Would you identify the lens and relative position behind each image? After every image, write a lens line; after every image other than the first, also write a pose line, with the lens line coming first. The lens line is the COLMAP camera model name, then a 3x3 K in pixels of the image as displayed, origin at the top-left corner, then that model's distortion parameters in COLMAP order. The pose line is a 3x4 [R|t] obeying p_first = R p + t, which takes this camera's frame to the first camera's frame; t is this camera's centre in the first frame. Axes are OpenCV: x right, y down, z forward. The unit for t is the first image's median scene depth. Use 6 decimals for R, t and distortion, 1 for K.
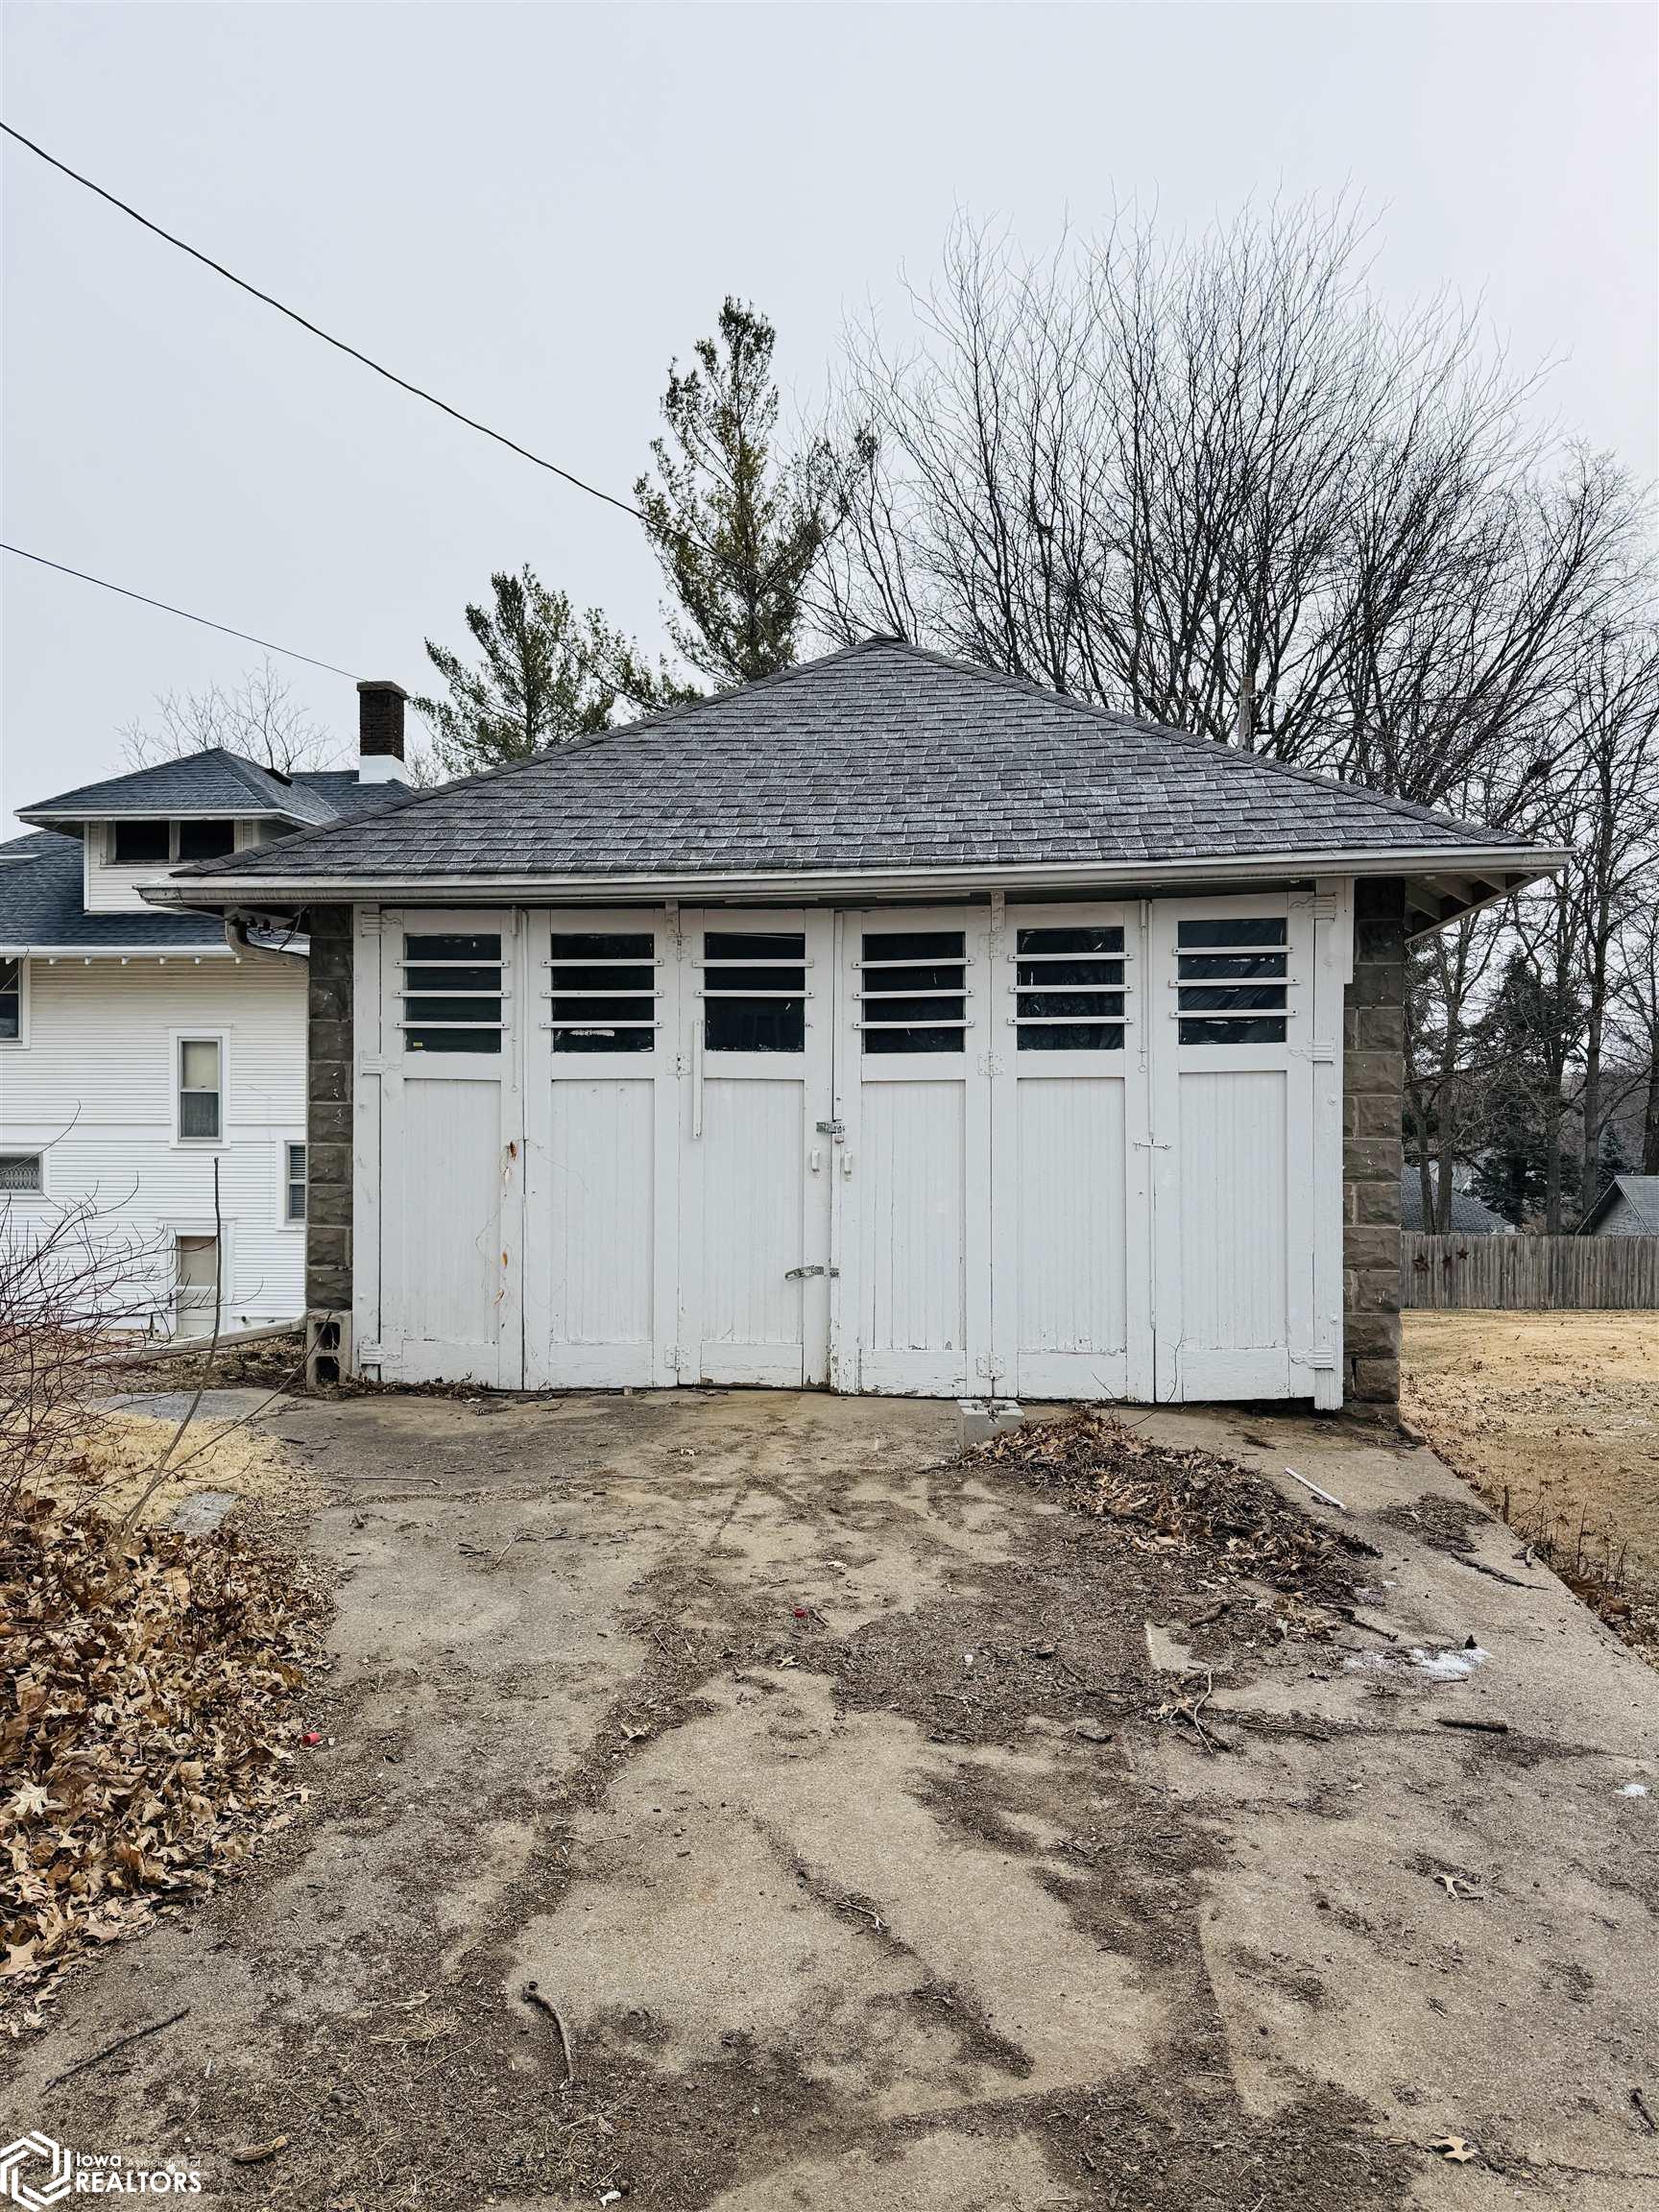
lens RADIAL K [[1560.2, 0, 833.3], [0, 1560.2, 1102.8], [0, 0, 1]] dist [0.051247, -0.004159]
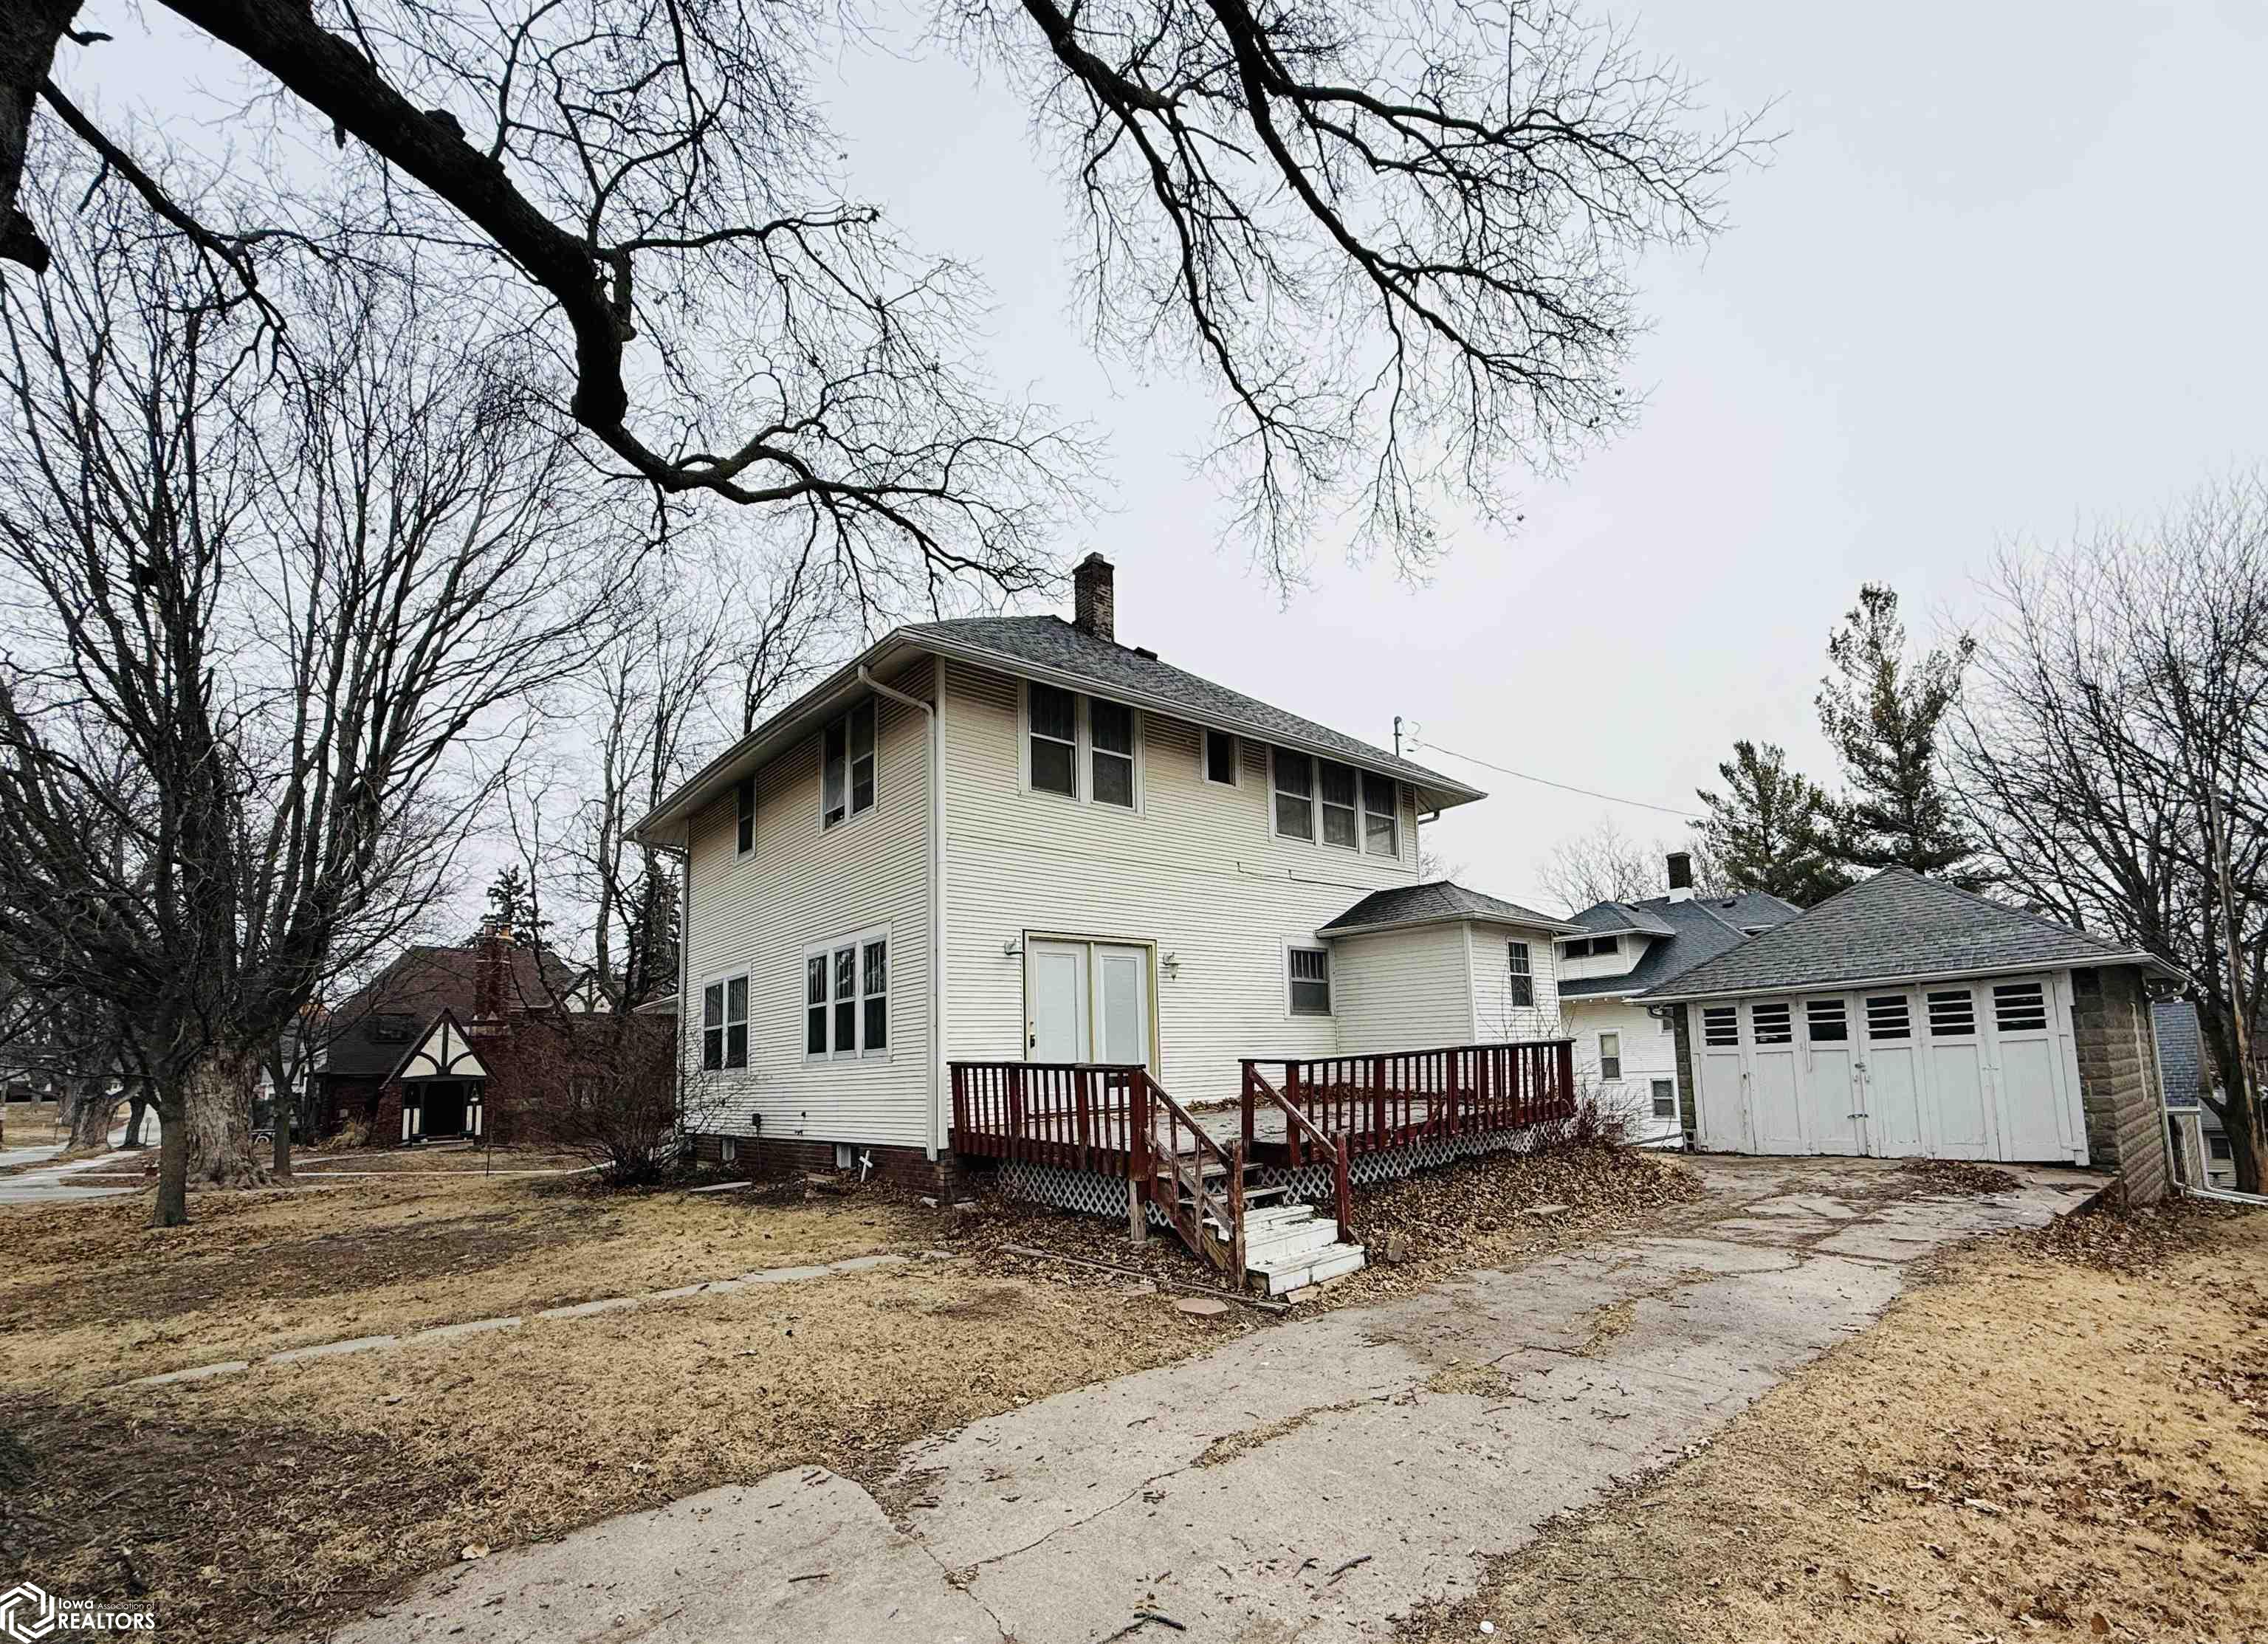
lens RADIAL K [[1007.8, 0, 1281.5], [0, 1007.8, 958.9], [0, 0, 1]] dist [0.002261, 0.000026]
pose [[0.788070, -0.096579, -0.607962, 0.110238], [0.036591, 0.993219, -0.110348, -0.004930], [0.614497, 0.064716, 0.786260, -0.412354]]
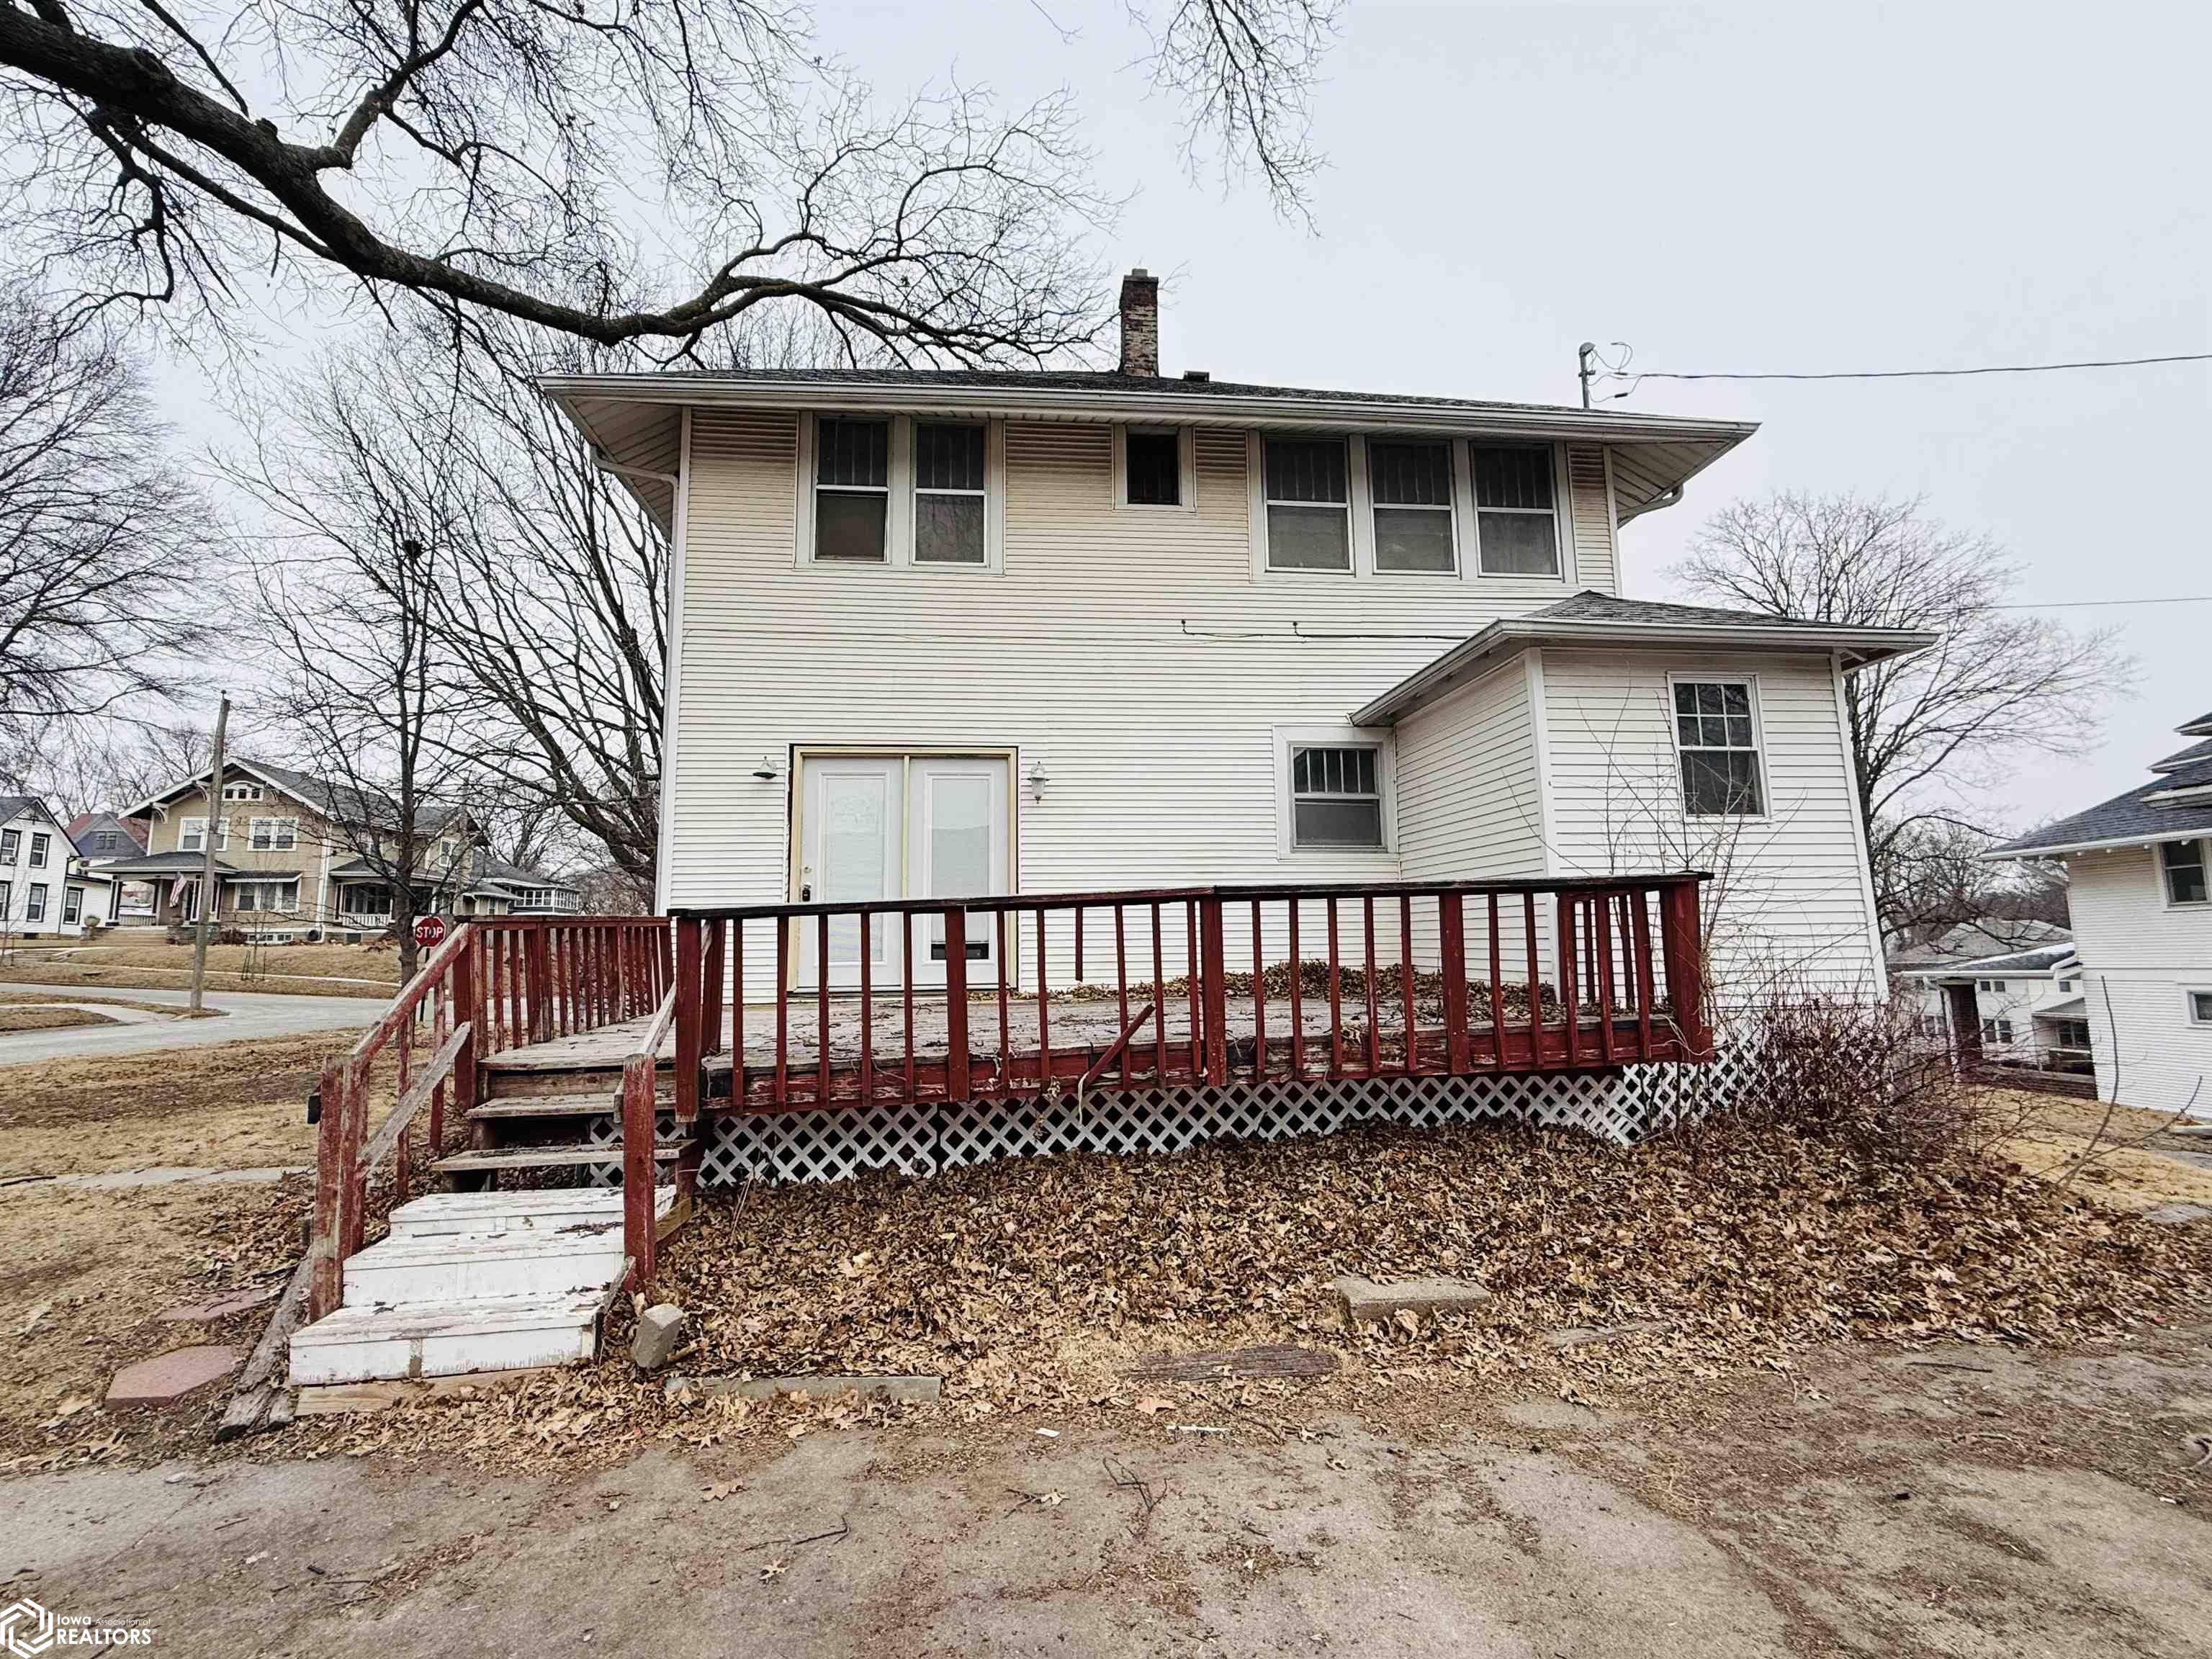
lens RADIAL K [[1014.2, 0, 1103.9], [0, 1014.2, 842.5], [0, 0, 1]] dist [-0.011942, -0.000194]
pose [[0.222755, -0.125041, -0.966822, 0.088189], [0.009582, 0.991973, -0.126086, 0.005070], [0.974827, 0.018822, 0.222165, -0.055183]]
